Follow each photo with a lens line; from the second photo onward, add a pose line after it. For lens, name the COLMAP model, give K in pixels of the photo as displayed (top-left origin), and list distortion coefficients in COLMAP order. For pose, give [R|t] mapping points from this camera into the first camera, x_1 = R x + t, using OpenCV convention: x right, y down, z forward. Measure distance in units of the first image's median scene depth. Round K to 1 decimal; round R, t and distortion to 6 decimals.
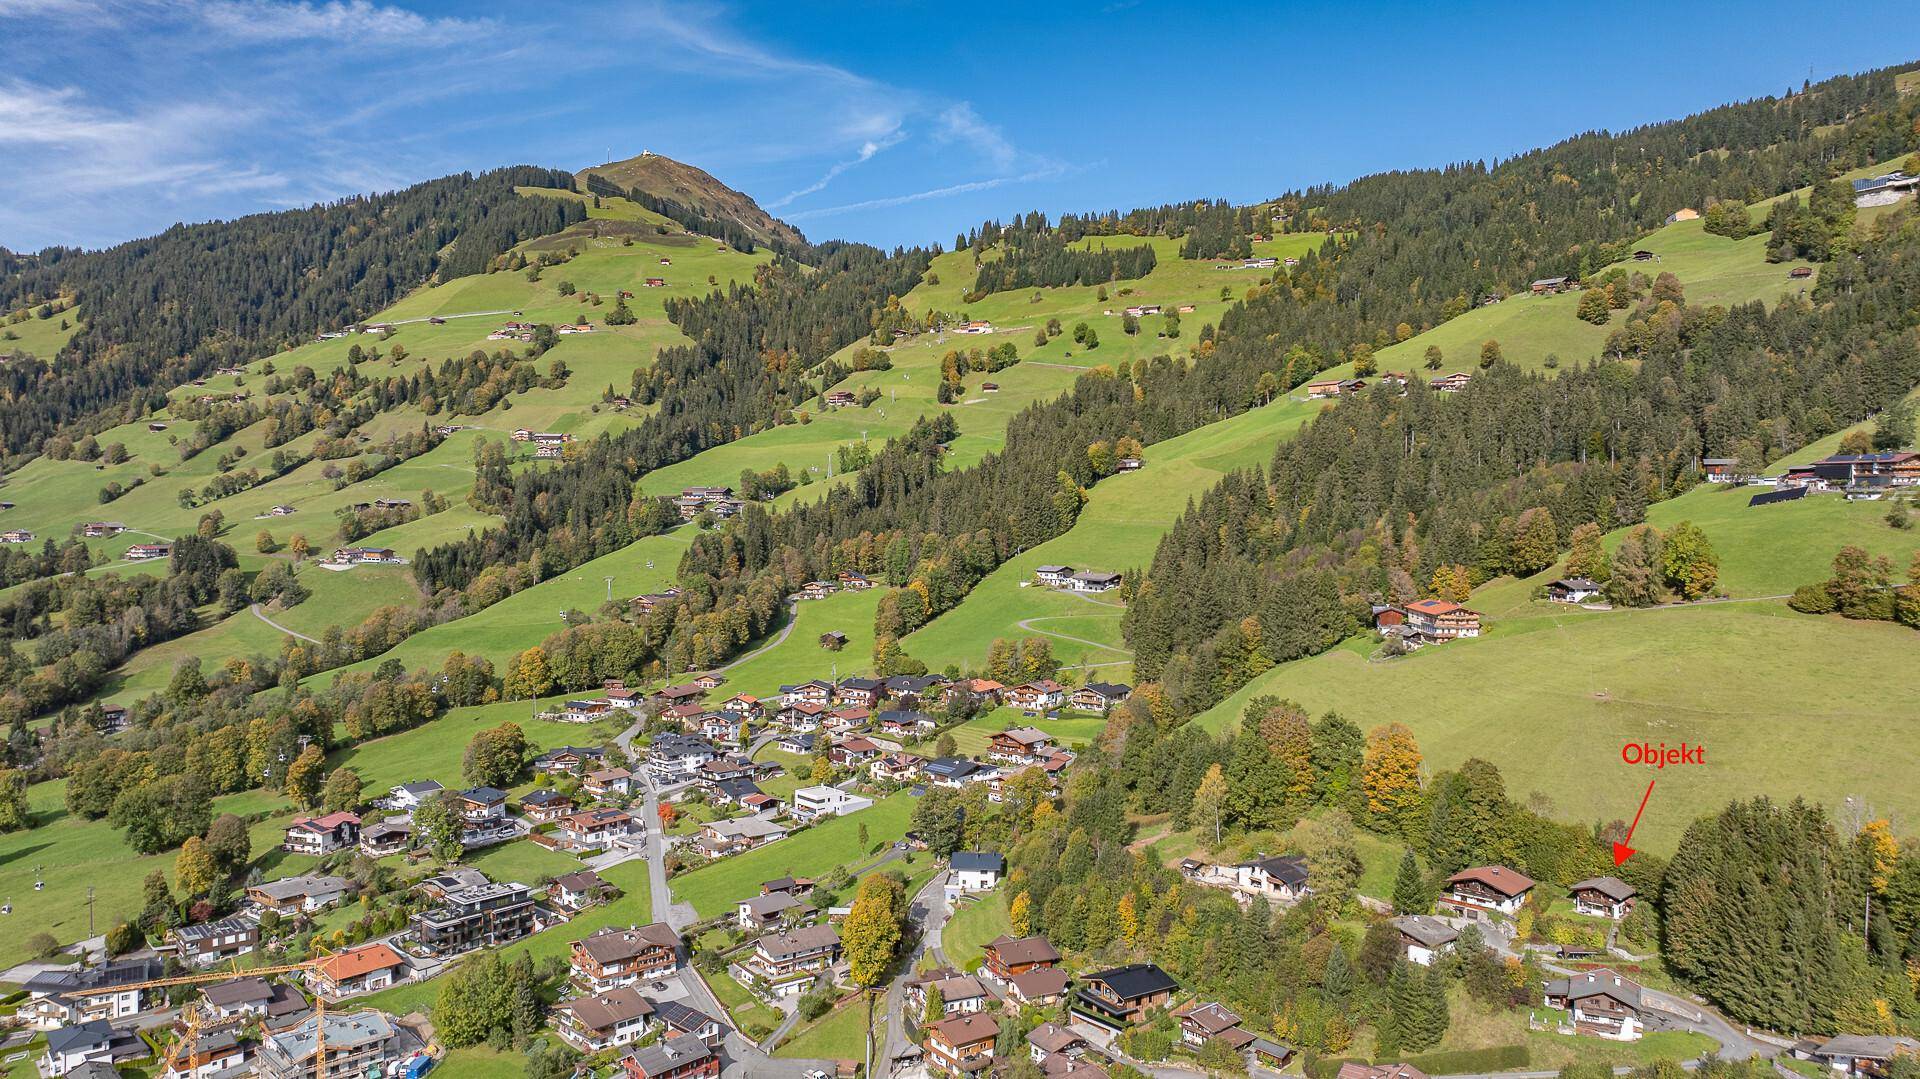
lens RADIAL K [[1349.6, 0, 962.7], [0, 1349.6, 547.8], [0, 0, 1]] dist [-0.032235, 0.030924]
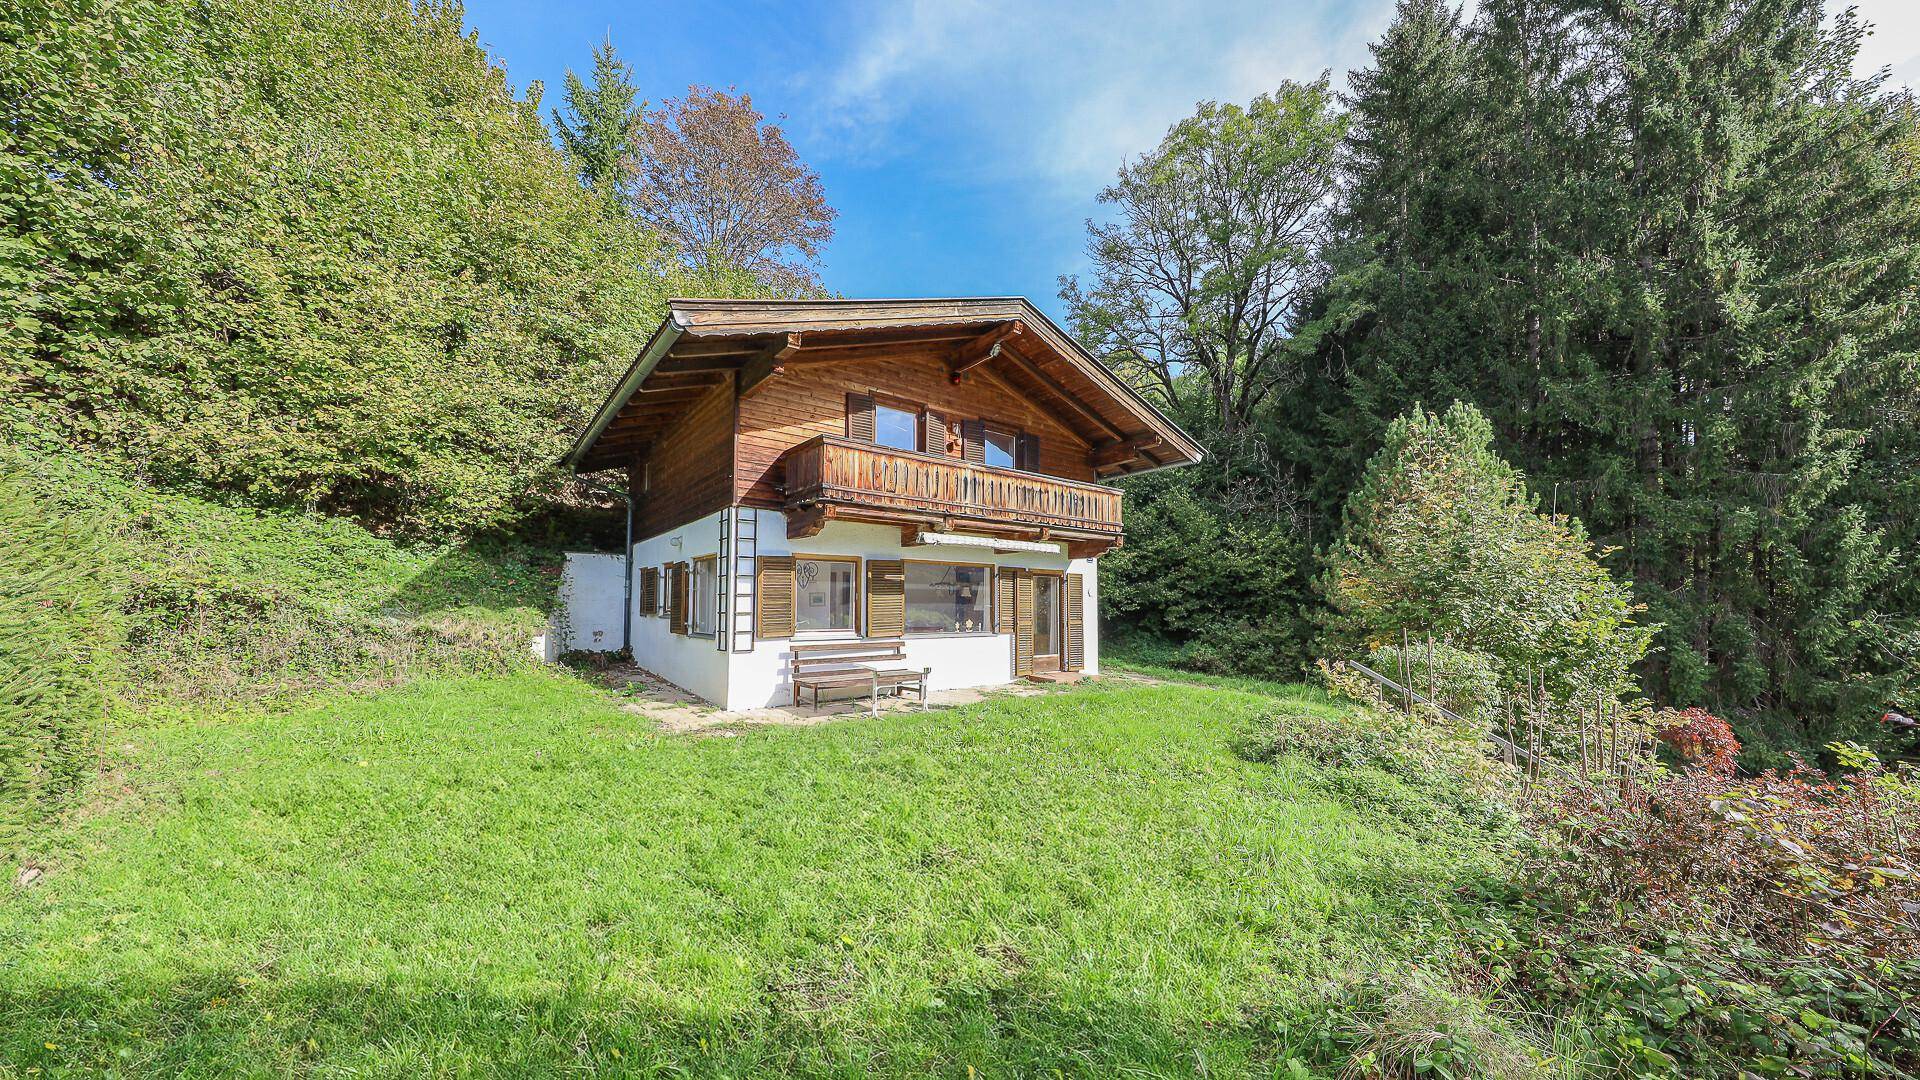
lens RADIAL K [[629.0, 0, 951.1], [0, 629.0, 576.0], [0, 0, 1]] dist [-0.002564, -0.000279]
pose [[0.113705, 0.051267, 0.992191, 0.226661], [0.041606, 0.997546, -0.056312, 0.140808], [-0.992643, 0.047684, 0.111292, 0.520940]]
